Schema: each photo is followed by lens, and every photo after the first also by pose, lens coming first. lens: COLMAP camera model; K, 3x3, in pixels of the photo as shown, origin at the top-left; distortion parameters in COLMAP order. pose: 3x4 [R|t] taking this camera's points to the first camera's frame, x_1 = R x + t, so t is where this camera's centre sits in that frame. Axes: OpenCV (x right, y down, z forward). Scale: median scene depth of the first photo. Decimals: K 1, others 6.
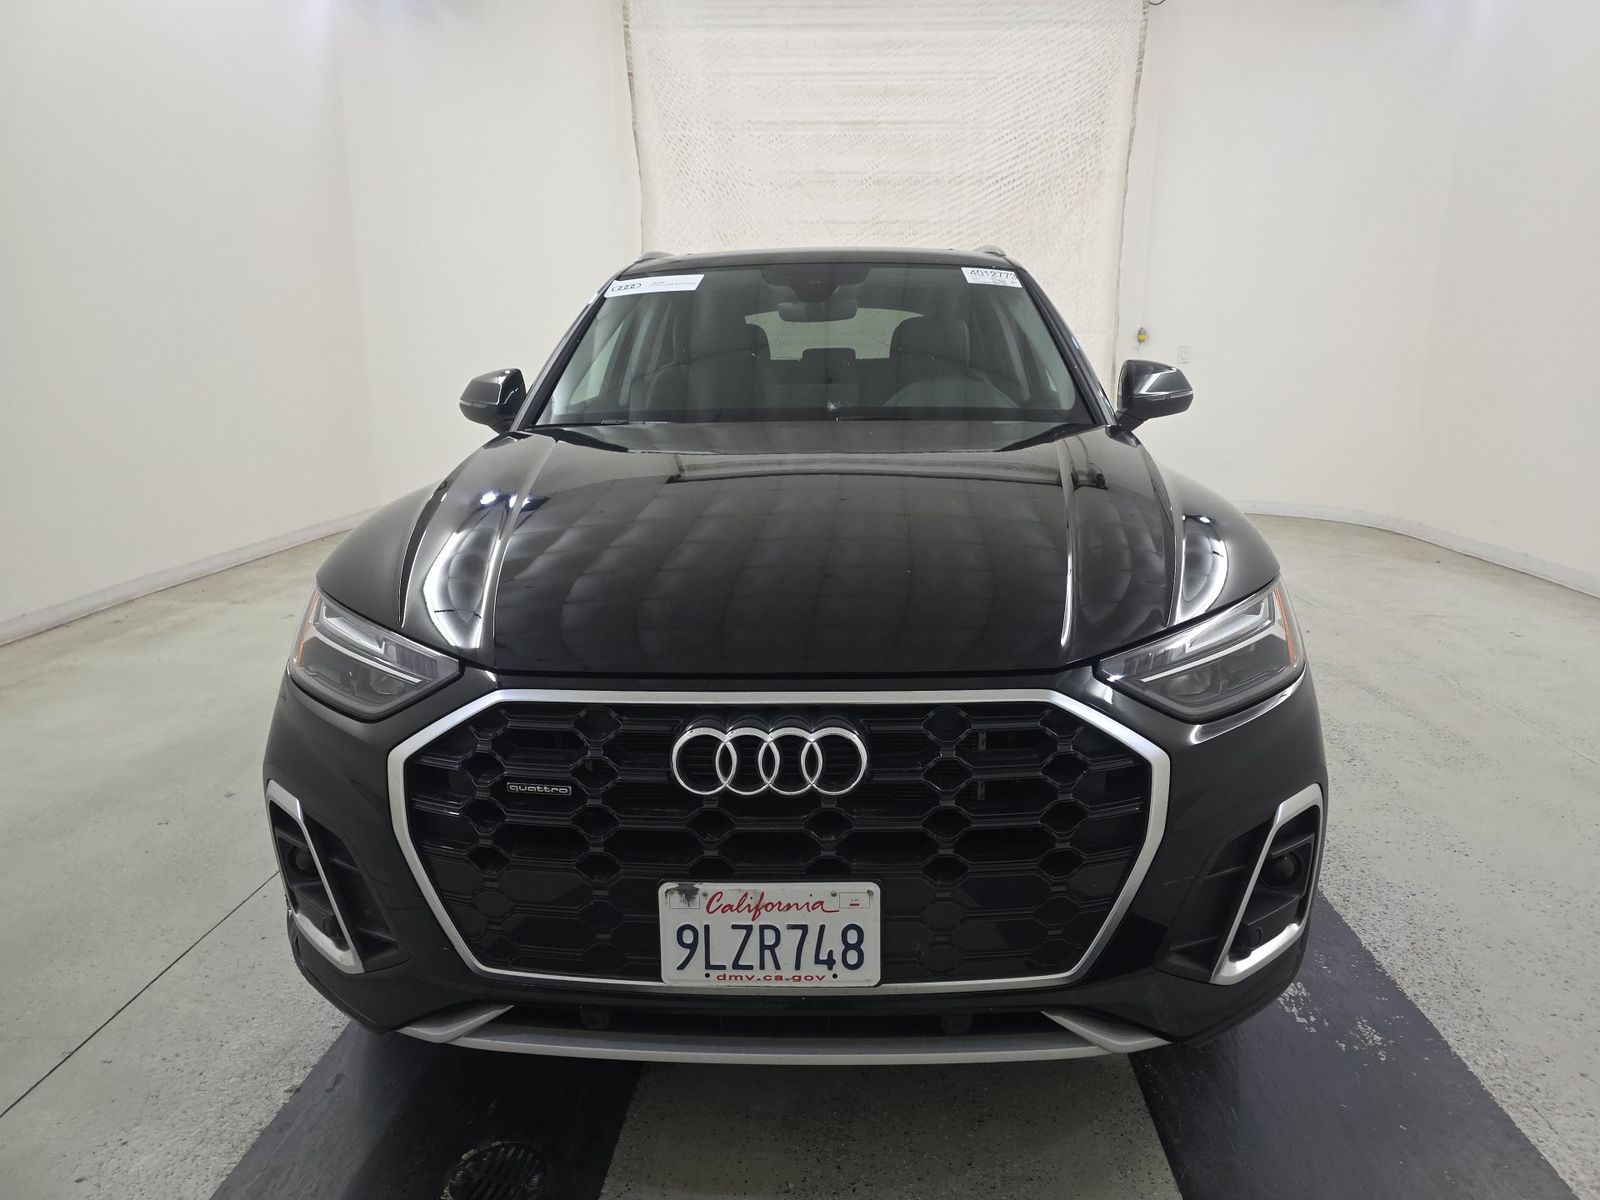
lens RADIAL K [[1066.1, 0, 800.8], [0, 1066.1, 590.8], [0, 0, 1]] dist [0.029107, -0.022697]
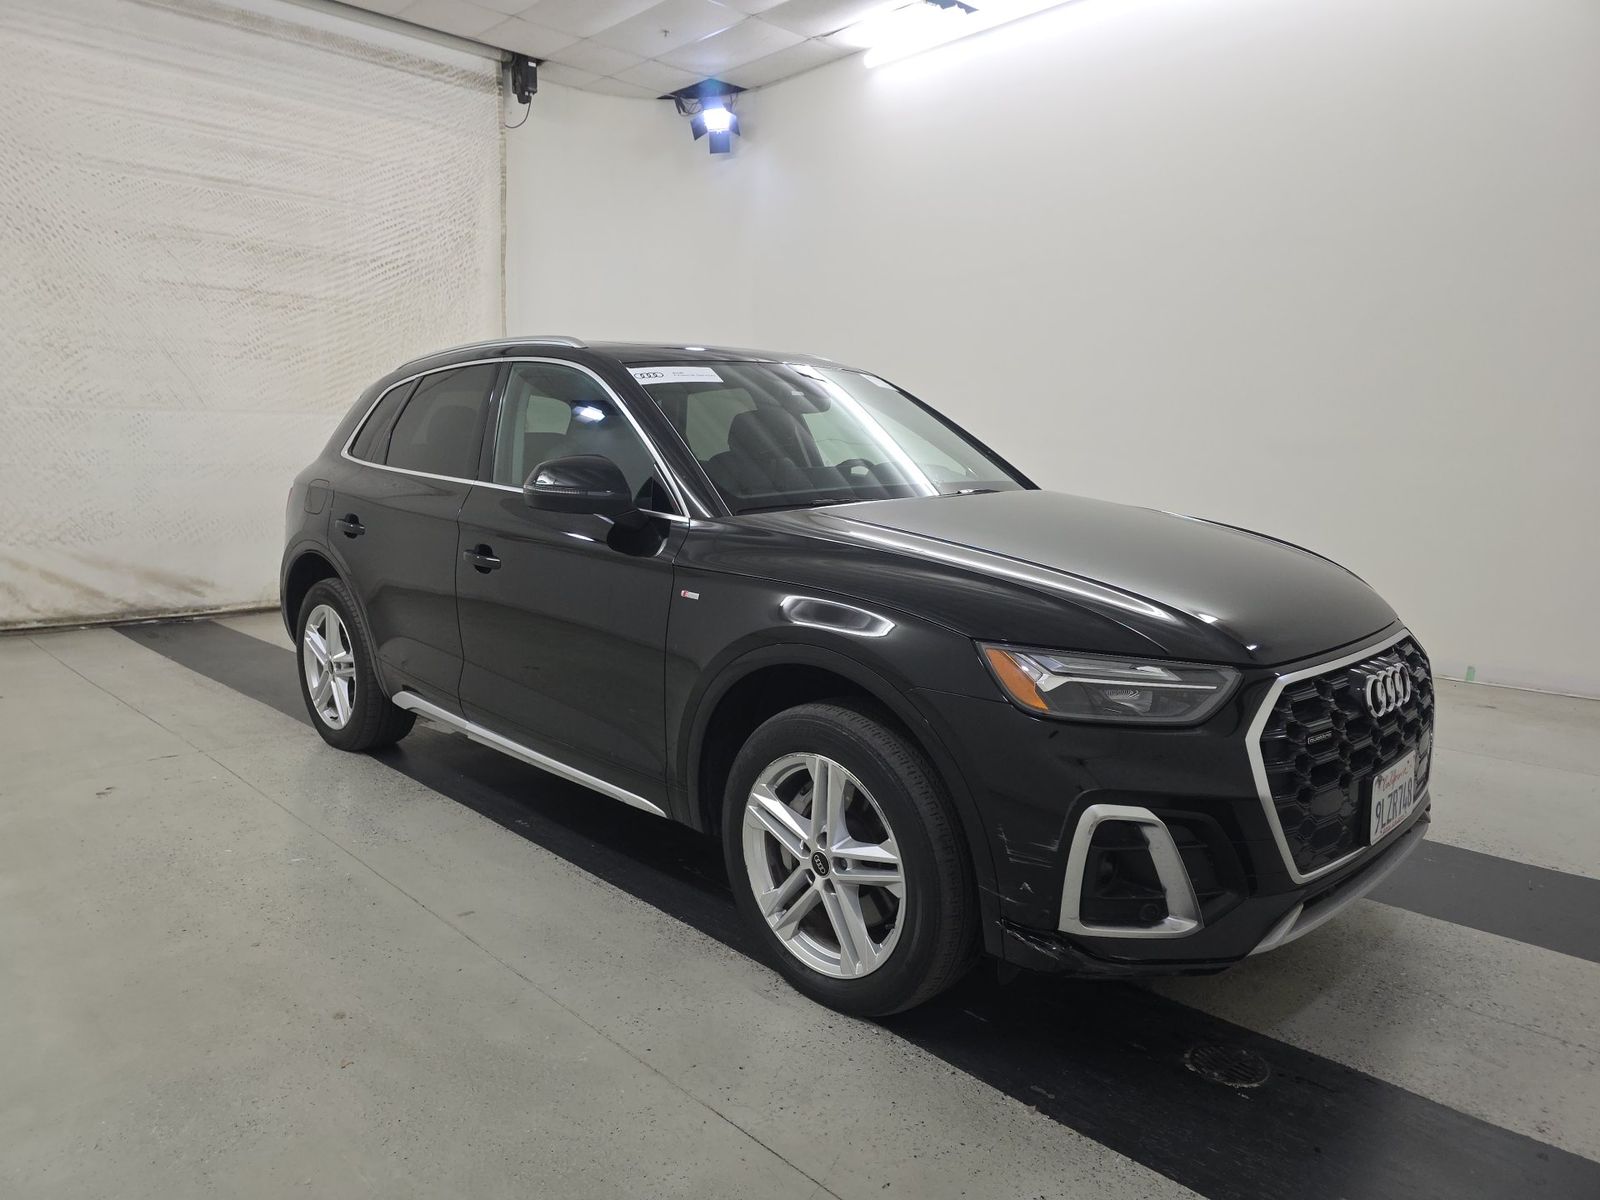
lens RADIAL K [[1066.1, 0, 793.1], [0, 1066.1, 595.0], [0, 0, 1]] dist [0.029107, -0.022697]
pose [[0.696851, -0.091305, 0.711381, -0.286841], [0.142396, 0.989731, -0.012456, -0.015173], [-0.702939, 0.109978, 0.702696, 0.072759]]
